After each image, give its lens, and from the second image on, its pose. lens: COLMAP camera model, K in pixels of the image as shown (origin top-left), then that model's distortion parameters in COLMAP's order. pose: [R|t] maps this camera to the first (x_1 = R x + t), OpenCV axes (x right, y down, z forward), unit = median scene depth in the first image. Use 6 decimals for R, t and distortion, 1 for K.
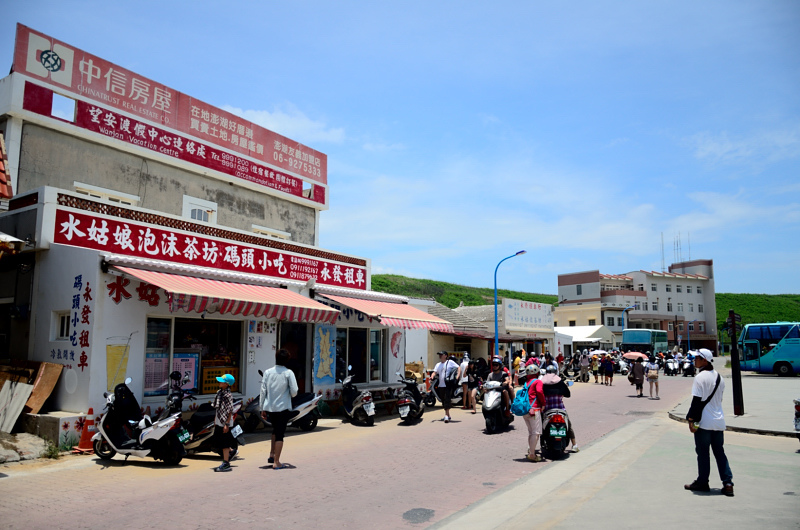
lens RADIAL K [[632.0, 0, 400.0], [0, 632.0, 265.0], [0, 0, 1]] dist [-0.057249, -0.001084]
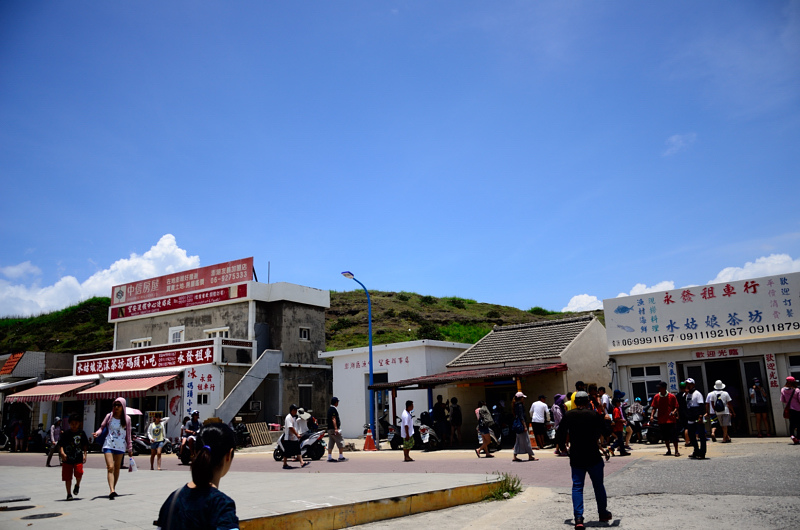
lens RADIAL K [[632.0, 0, 400.0], [0, 632.0, 265.0], [0, 0, 1]] dist [-0.057249, -0.001084]
pose [[-0.012965, -0.220396, -0.975324, 1.382596], [0.175395, 0.959782, -0.219216, 0.218847], [0.984413, -0.173909, 0.026212, 1.517487]]
